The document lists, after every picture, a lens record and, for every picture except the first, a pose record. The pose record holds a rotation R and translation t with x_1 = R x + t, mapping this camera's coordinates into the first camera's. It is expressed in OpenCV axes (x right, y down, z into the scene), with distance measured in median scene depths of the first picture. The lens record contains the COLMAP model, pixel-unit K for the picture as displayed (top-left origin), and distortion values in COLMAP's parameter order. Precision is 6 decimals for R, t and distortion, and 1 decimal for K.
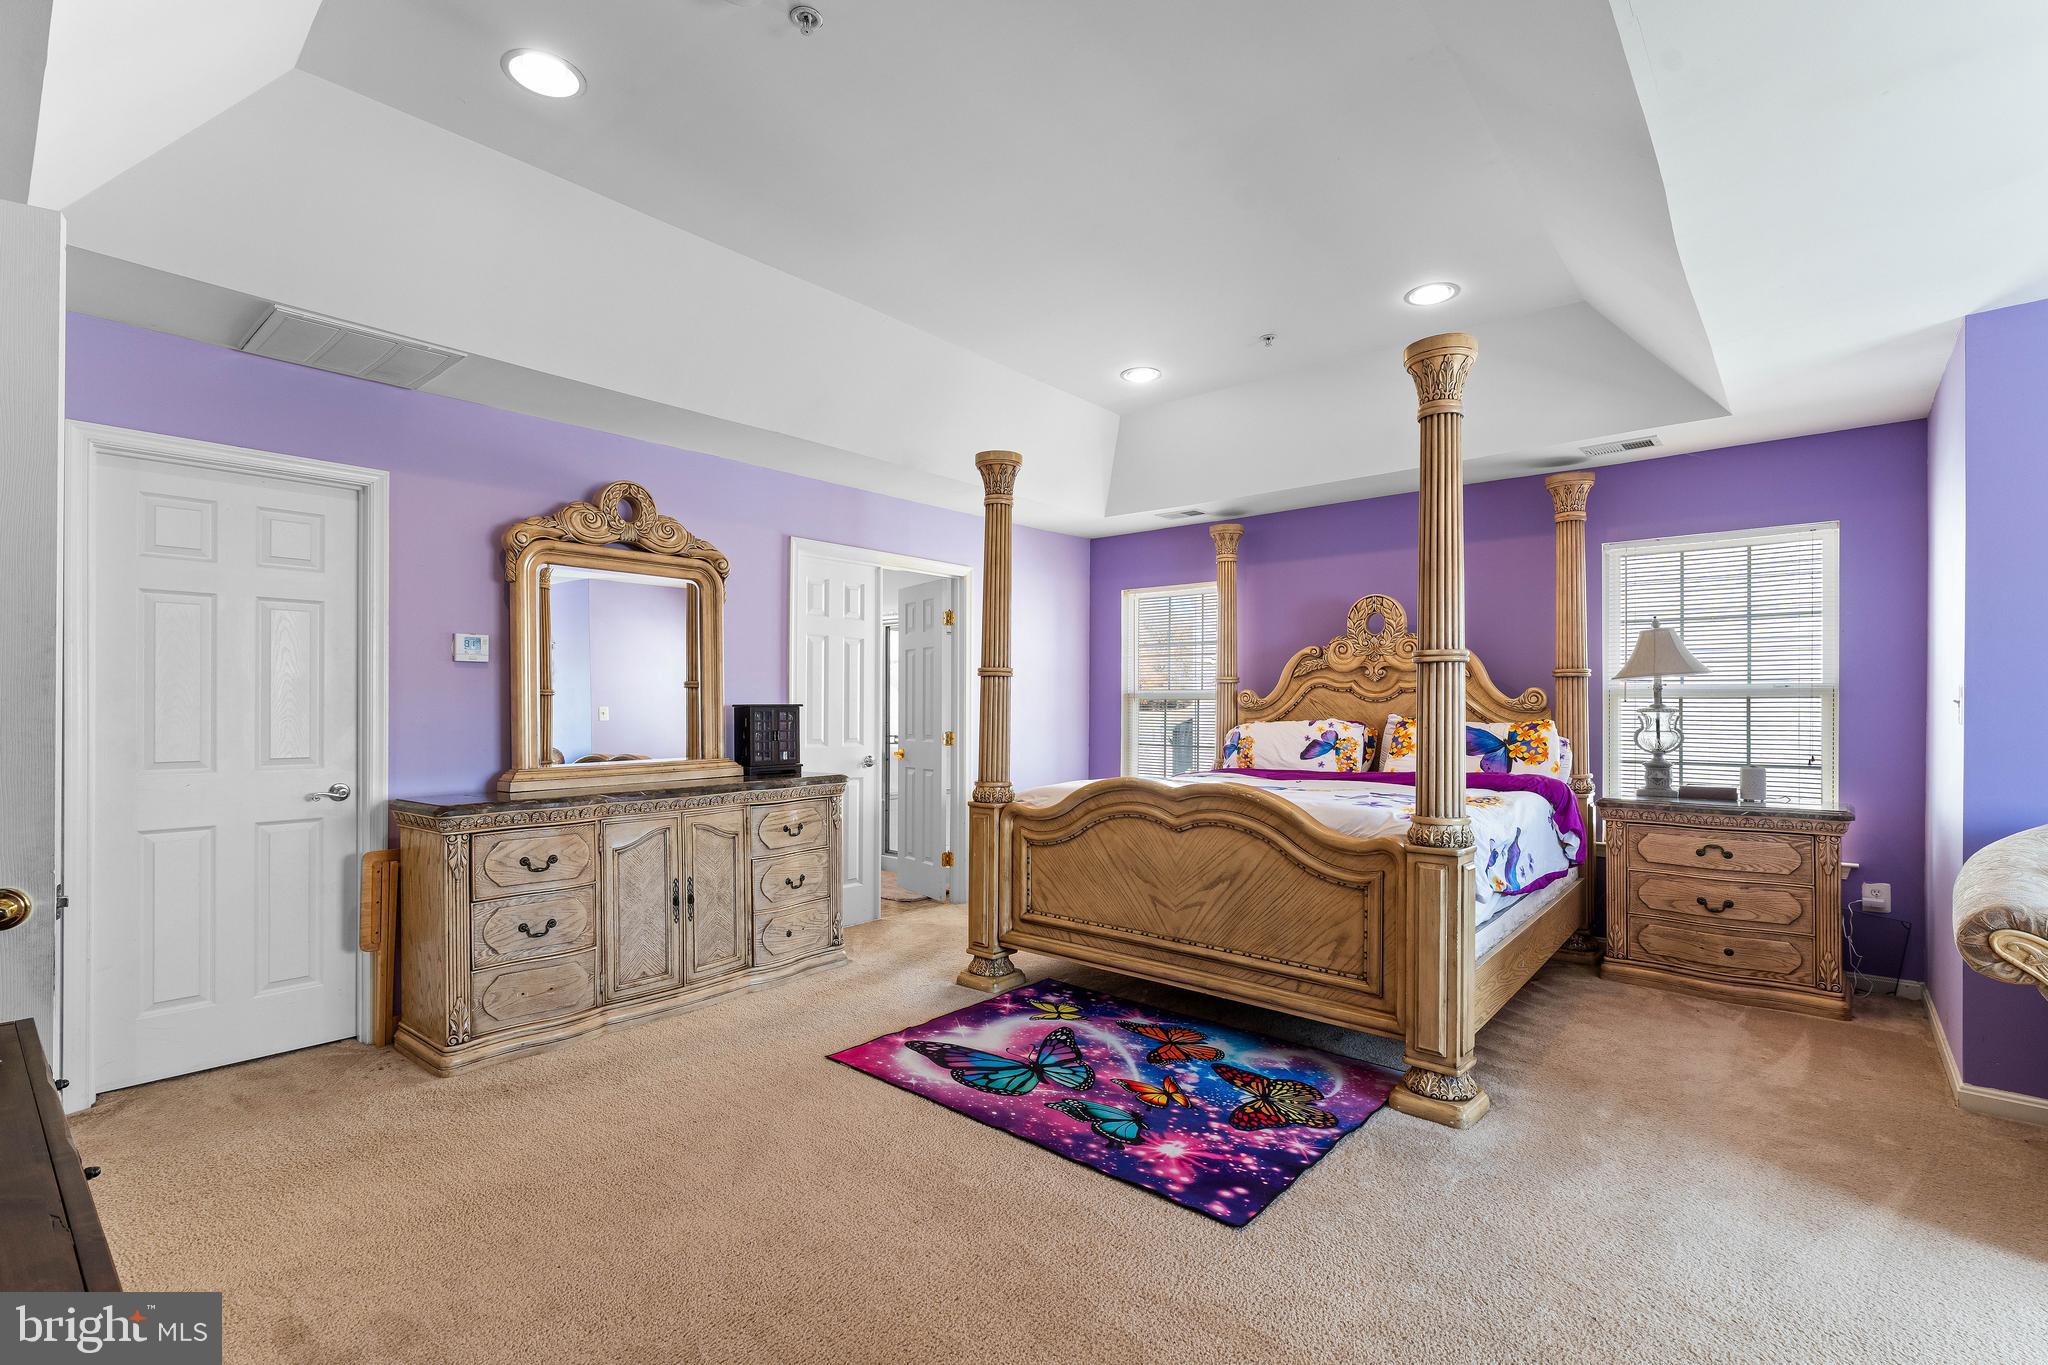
lens RADIAL K [[916.0, 0, 1029.3], [0, 916.0, 700.1], [0, 0, 1]] dist [-0.003713, -0.000103]
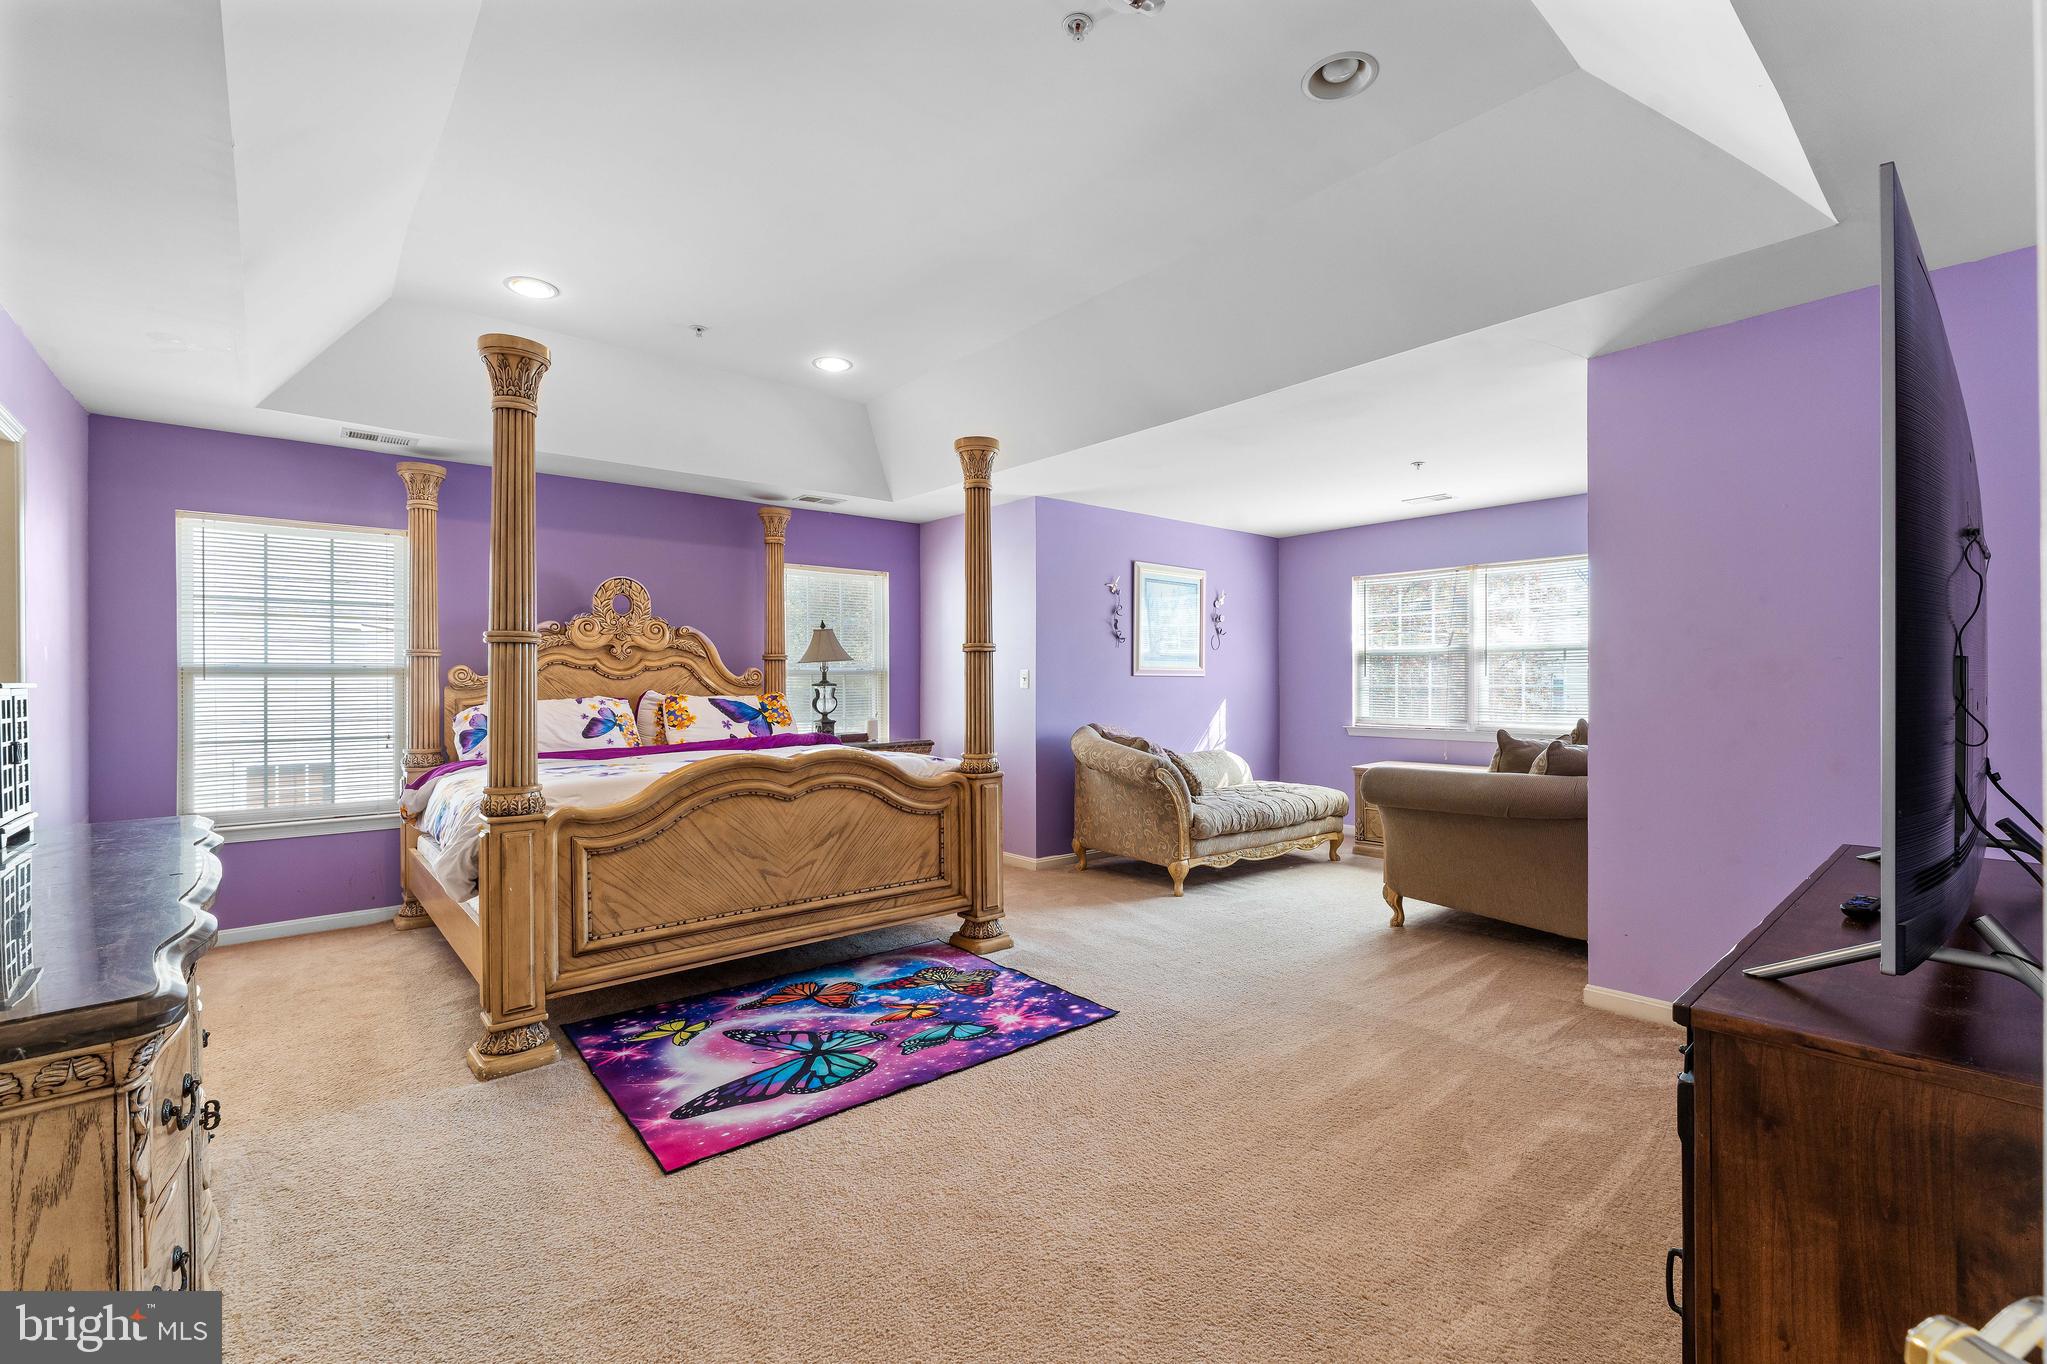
lens RADIAL K [[867.1, 0, 1027.1], [0, 867.1, 676.8], [0, 0, 1]] dist [-0.000245, -0.000225]
pose [[0.160374, 0.003052, 0.987052, -0.780399], [0.000236, 0.999995, -0.003130, 0.003486], [-0.987056, 0.000735, 0.160373, 0.566041]]
